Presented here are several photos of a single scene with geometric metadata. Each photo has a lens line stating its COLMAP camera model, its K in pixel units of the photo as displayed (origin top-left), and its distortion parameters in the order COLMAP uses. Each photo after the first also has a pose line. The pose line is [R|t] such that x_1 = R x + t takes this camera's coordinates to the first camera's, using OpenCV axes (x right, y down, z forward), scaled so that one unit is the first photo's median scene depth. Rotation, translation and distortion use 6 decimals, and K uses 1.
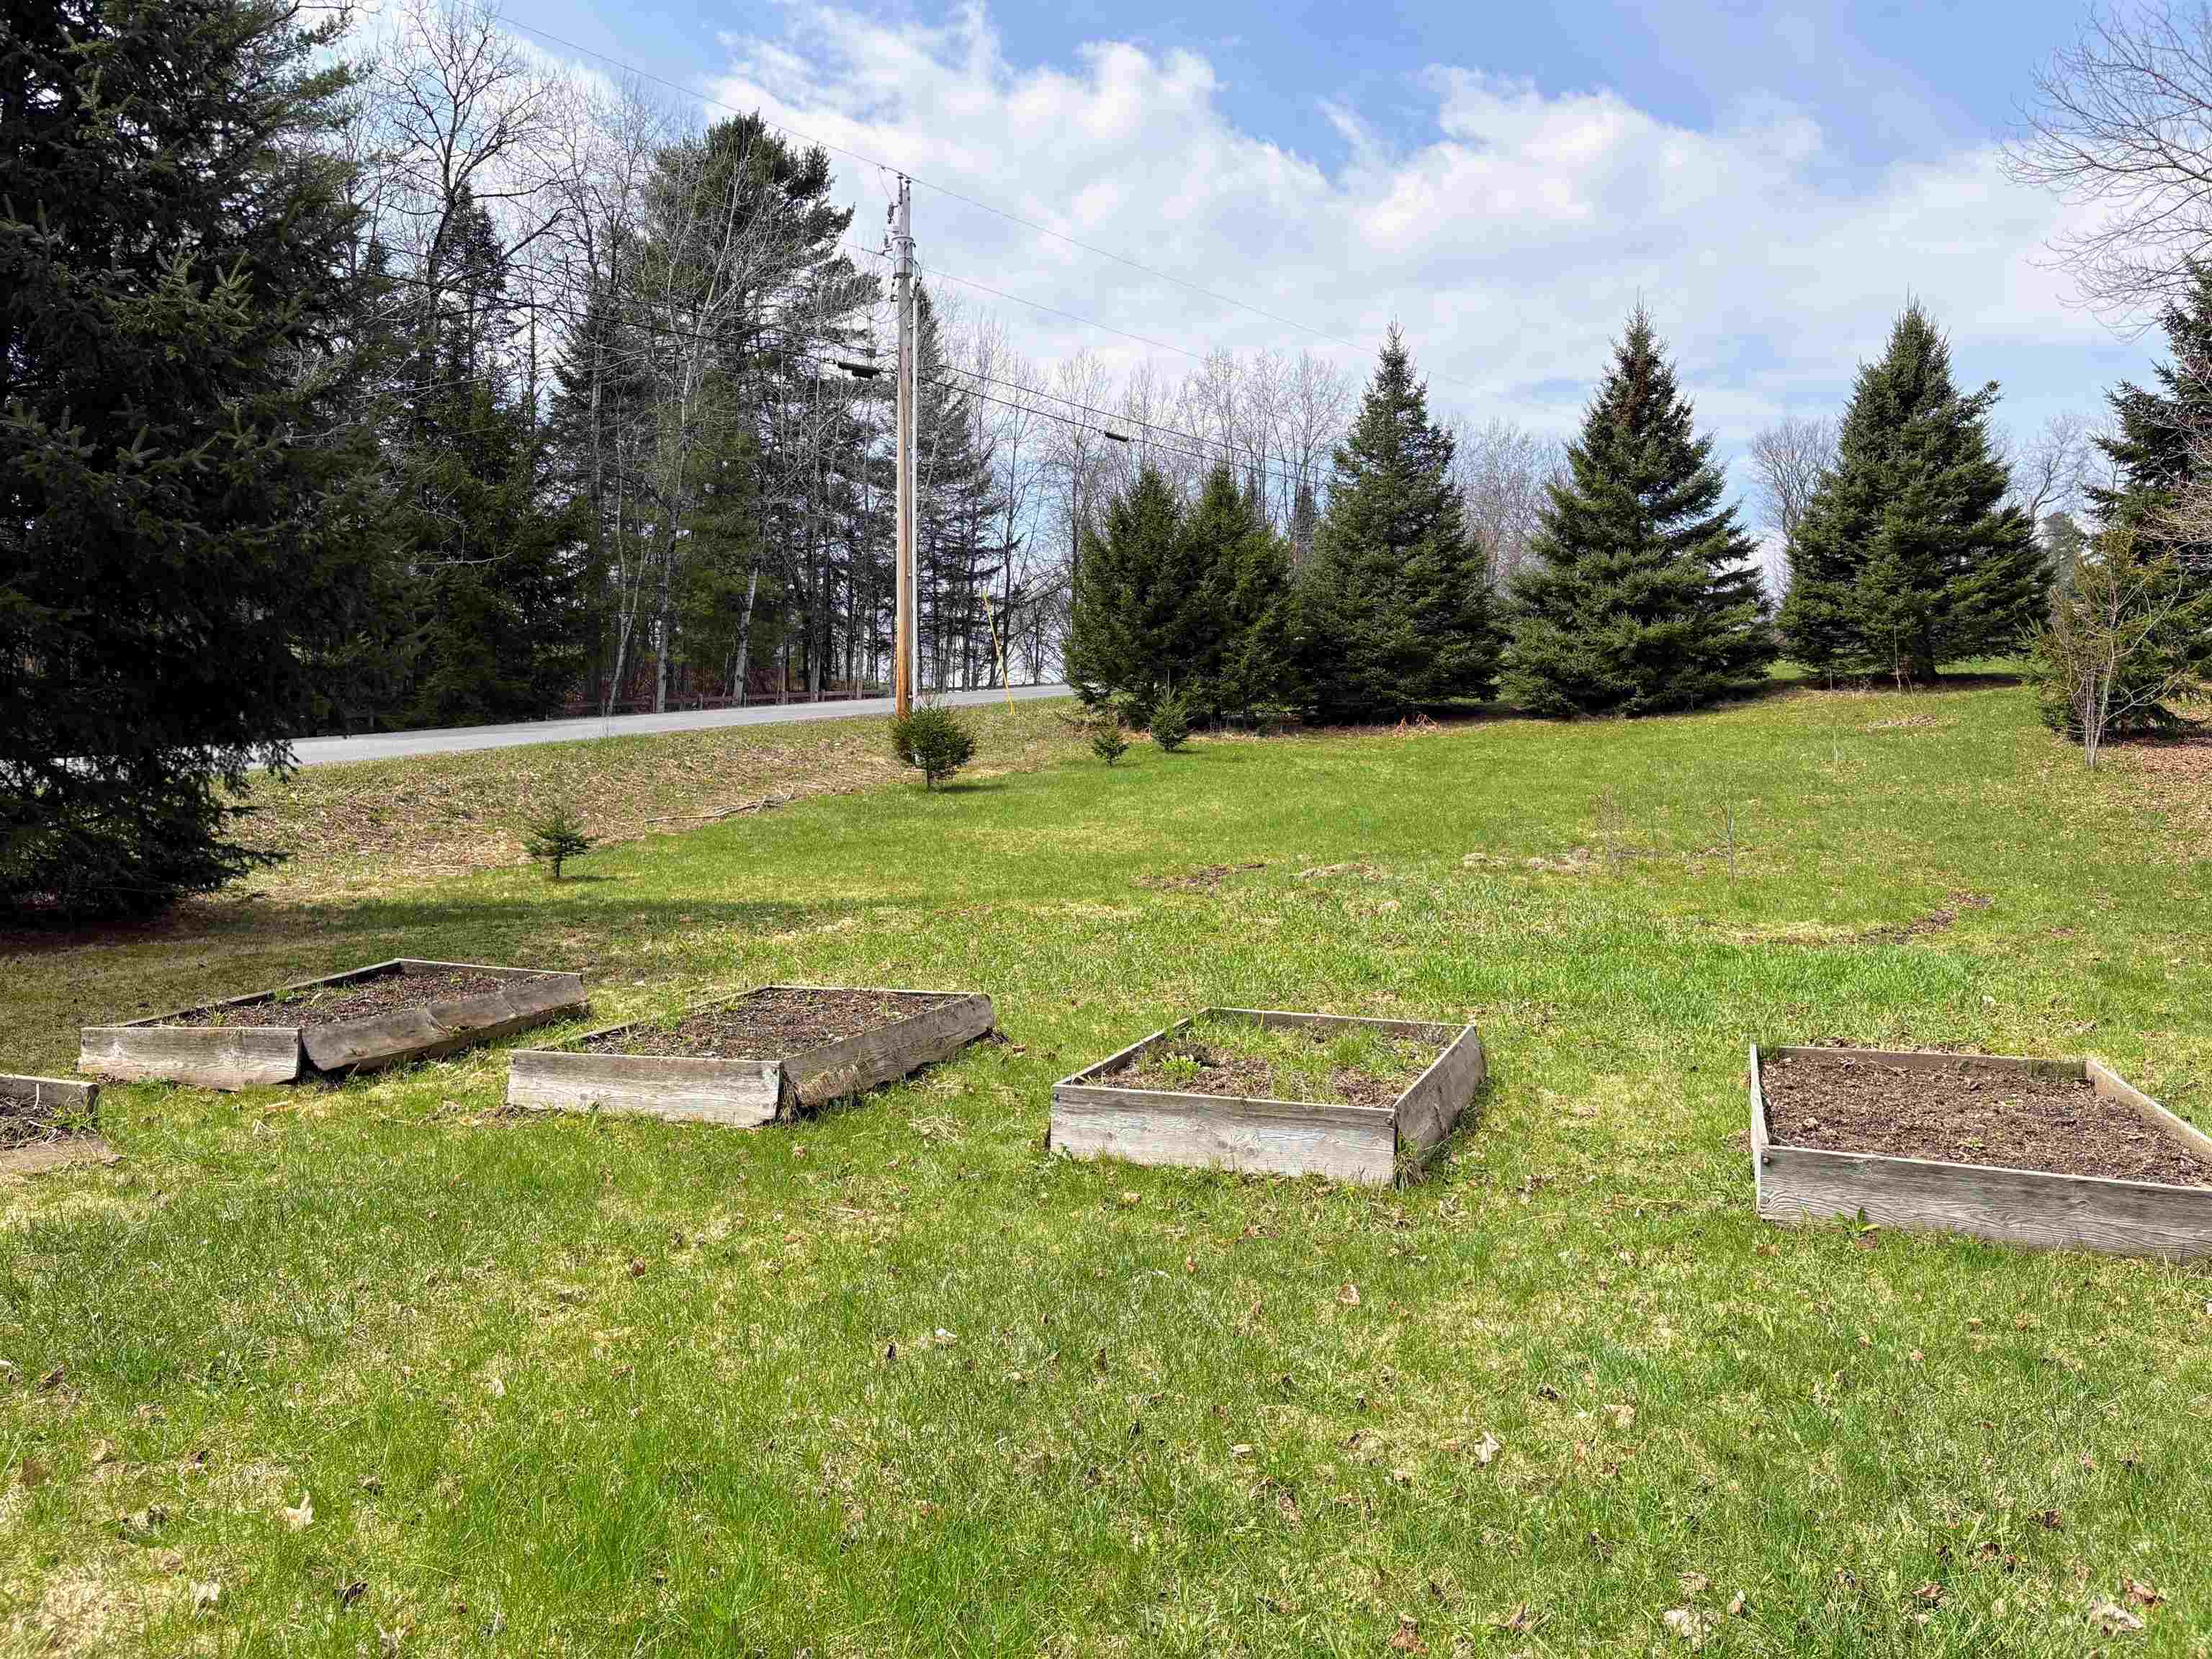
lens RADIAL K [[1648.3, 0, 1096.6], [0, 1648.3, 839.6], [0, 0, 1]] dist [0.007235, -0.001728]
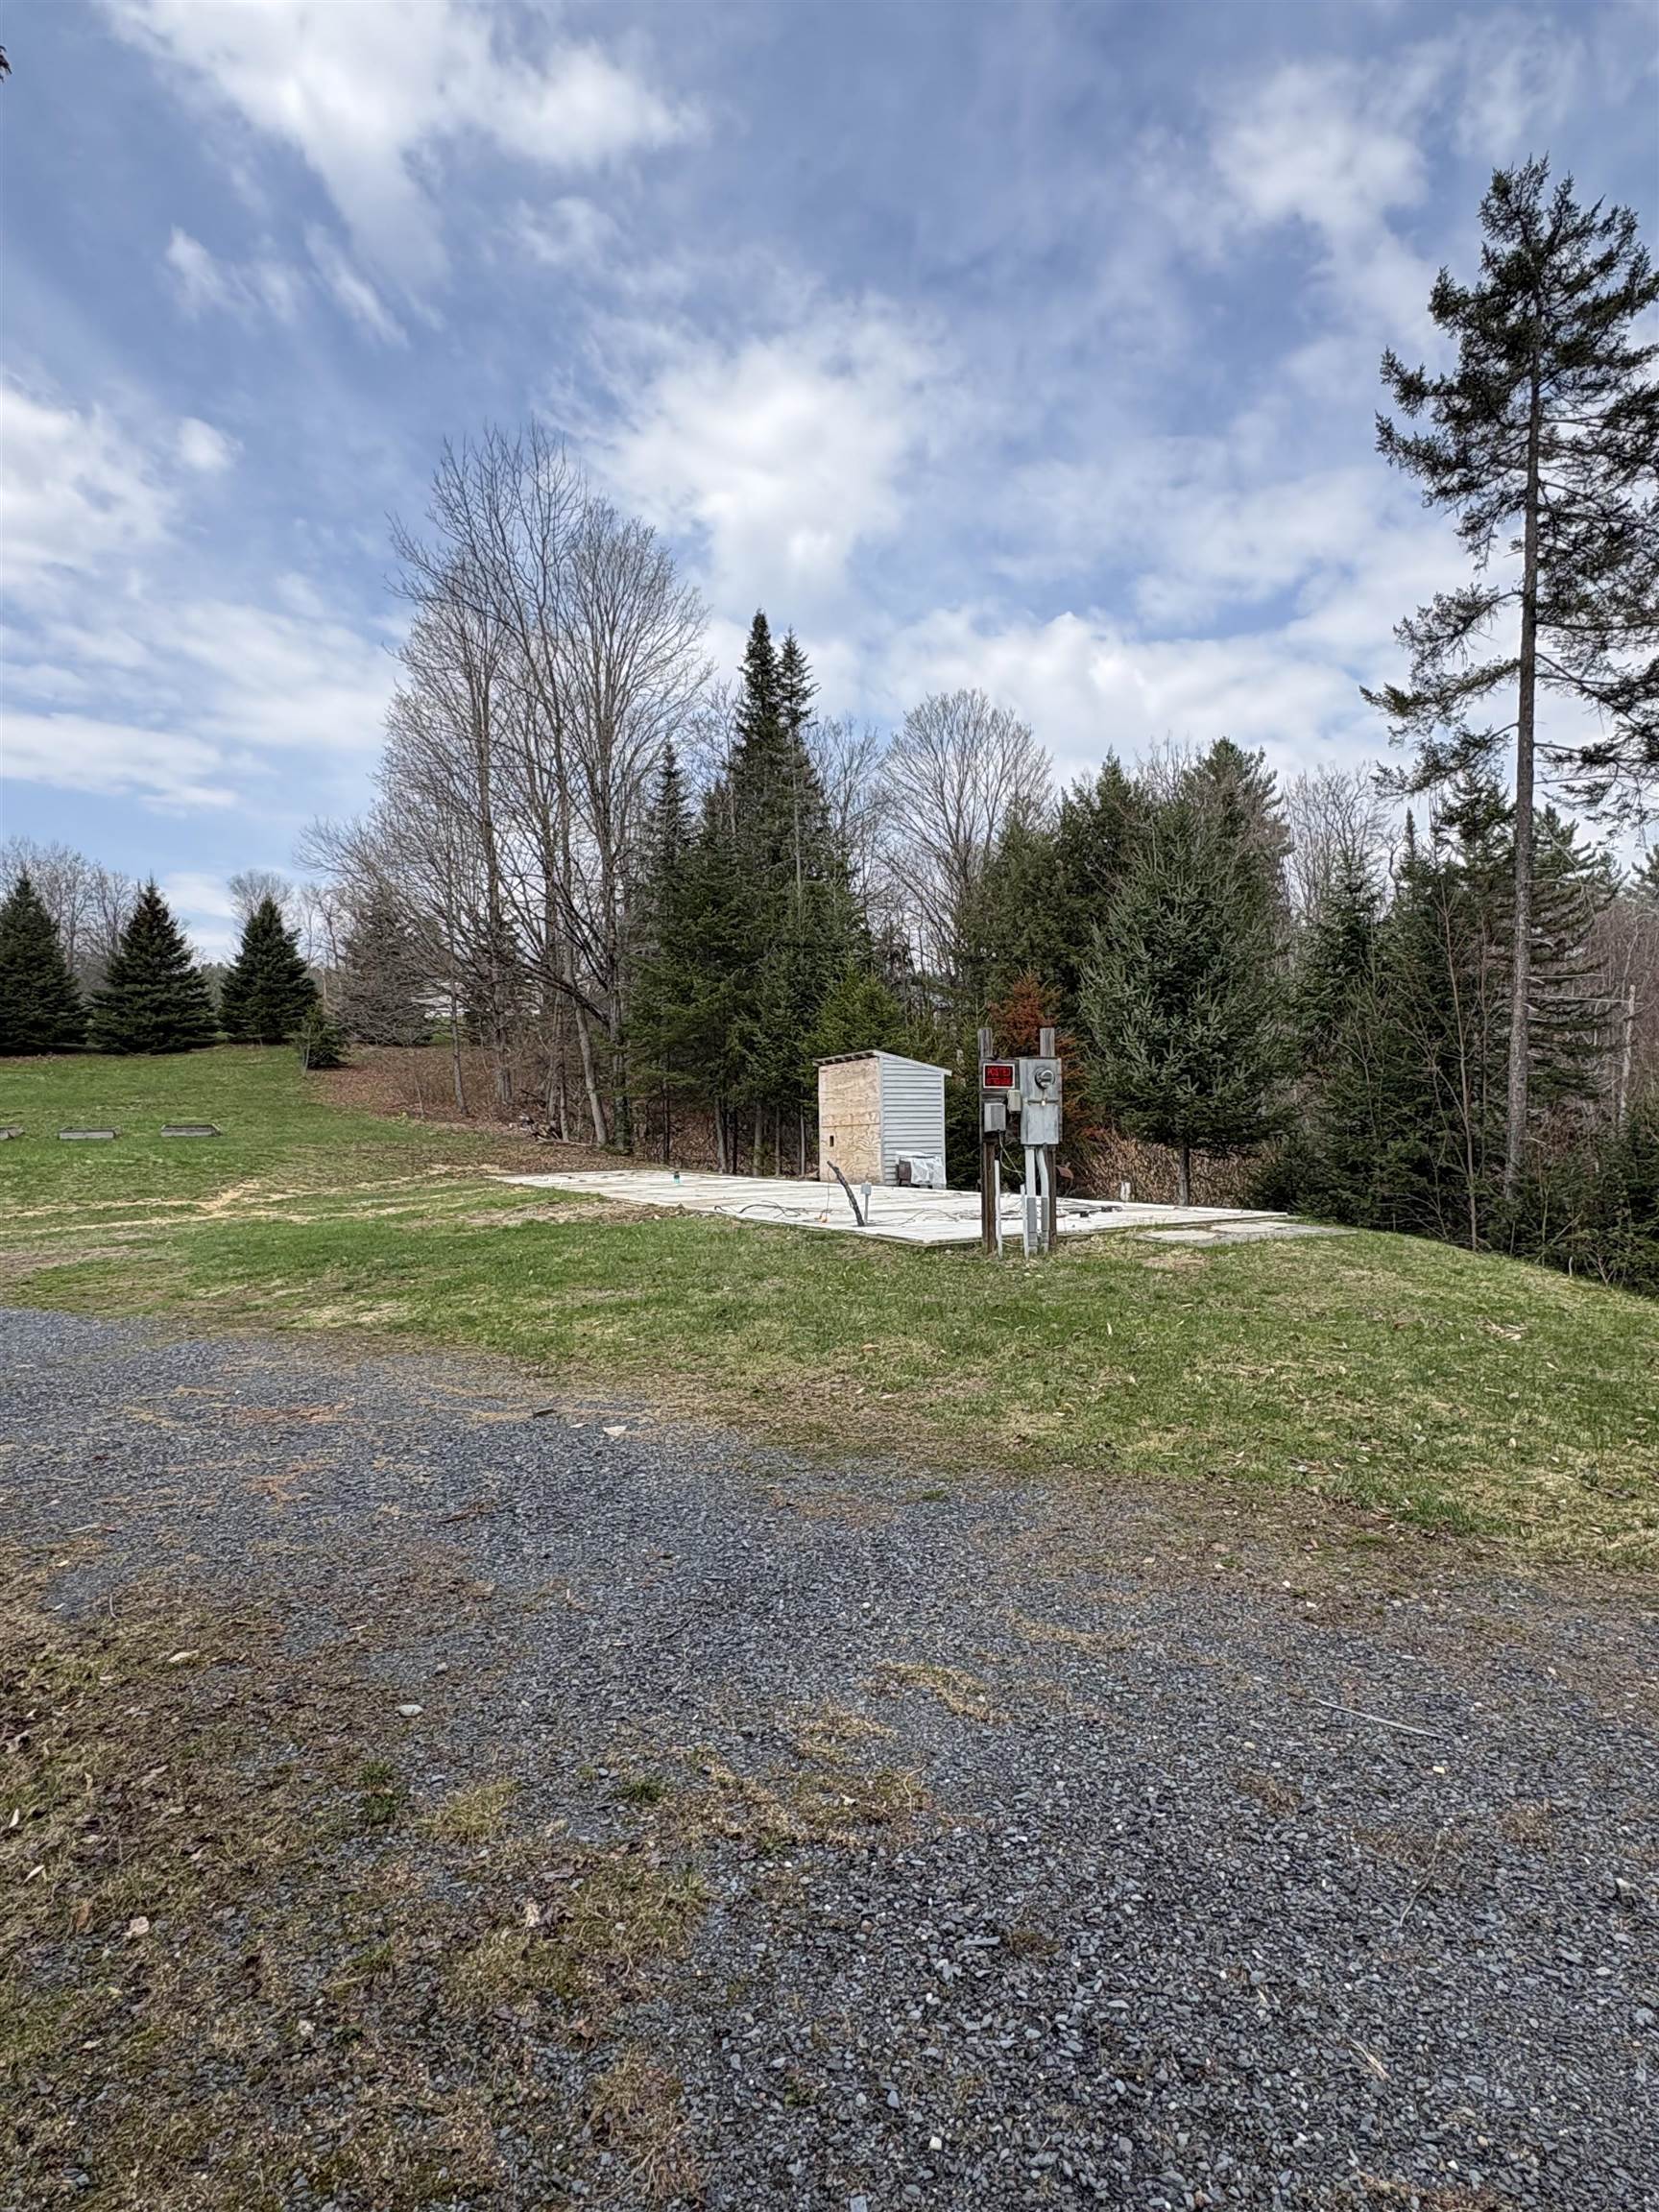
lens RADIAL K [[1175.3, 0, 829.9], [0, 1175.3, 1103.0], [0, 0, 1]] dist [-0.003155, -0.000249]
pose [[0.676731, -0.023376, 0.735859, -0.249357], [0.029646, 0.999550, 0.004489, 0.016727], [-0.735633, 0.018777, 0.677120, -0.821035]]
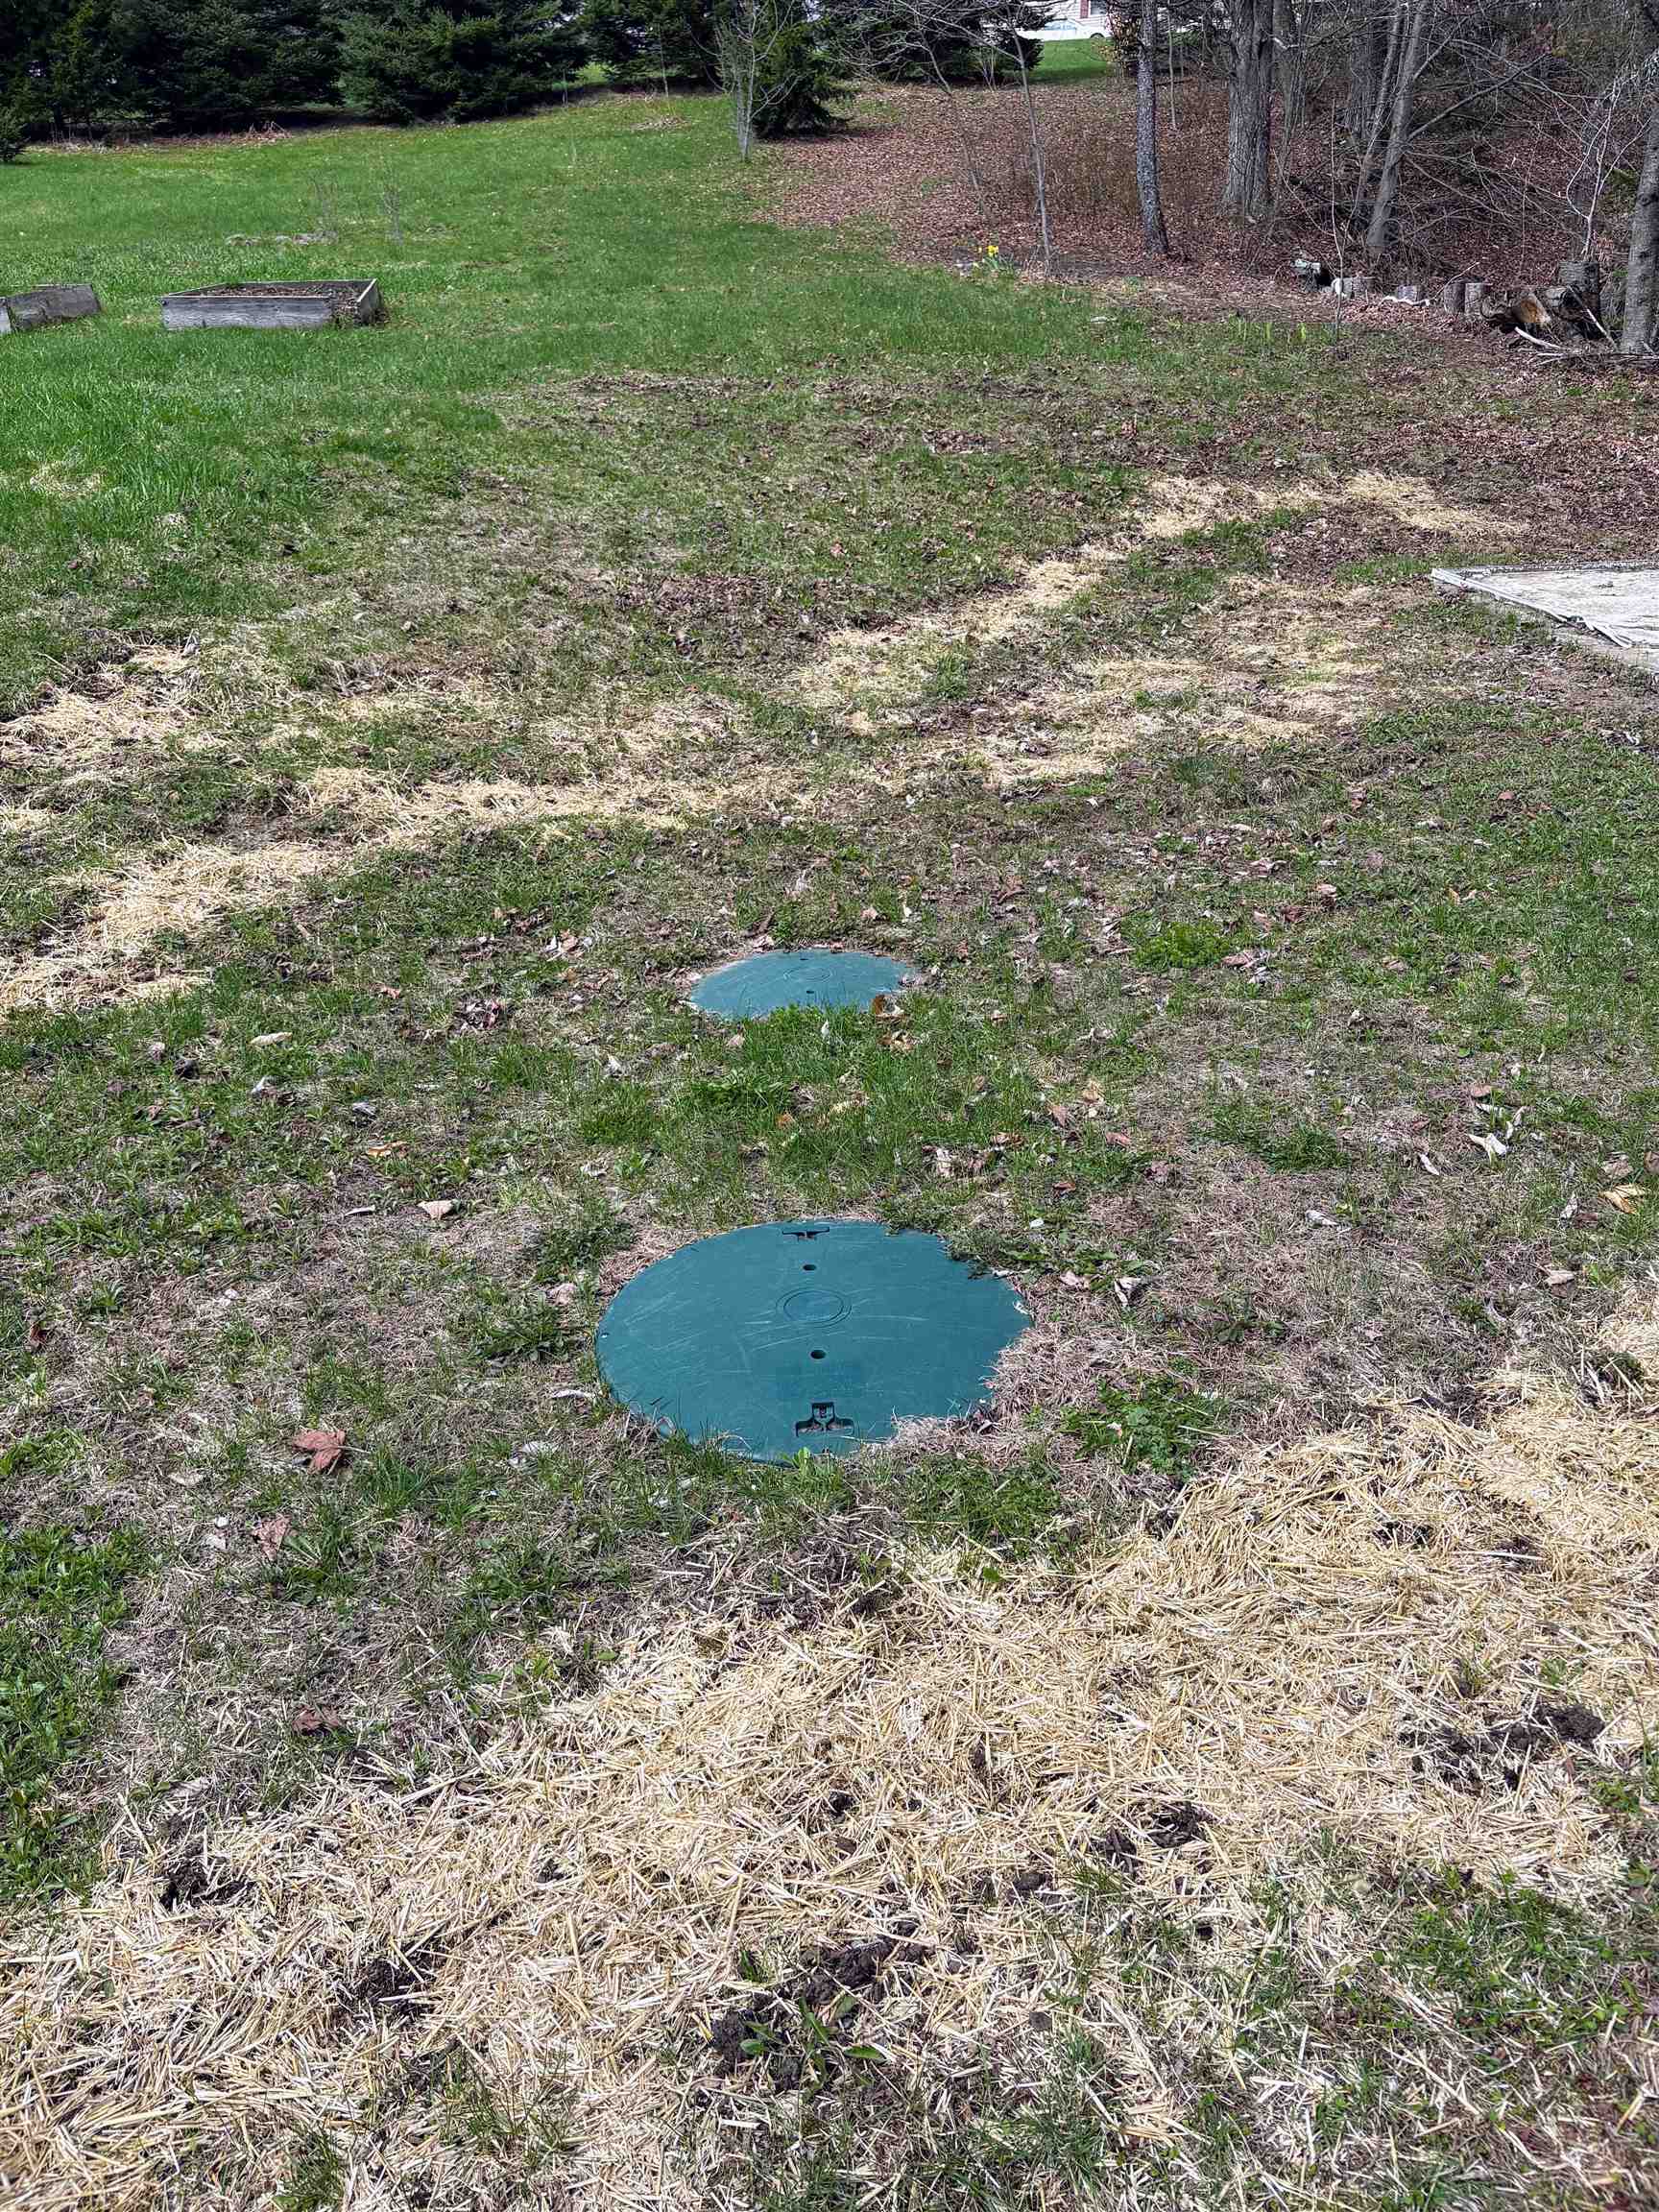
lens RADIAL K [[1648.3, 0, 833.7], [0, 1648.3, 1093.4], [0, 0, 1]] dist [0.007235, -0.001728]
pose [[0.913028, -0.213142, 0.347780, 0.028451], [0.040131, 0.895417, 0.443415, 0.025938], [-0.405919, -0.390894, 0.826094, -0.254223]]
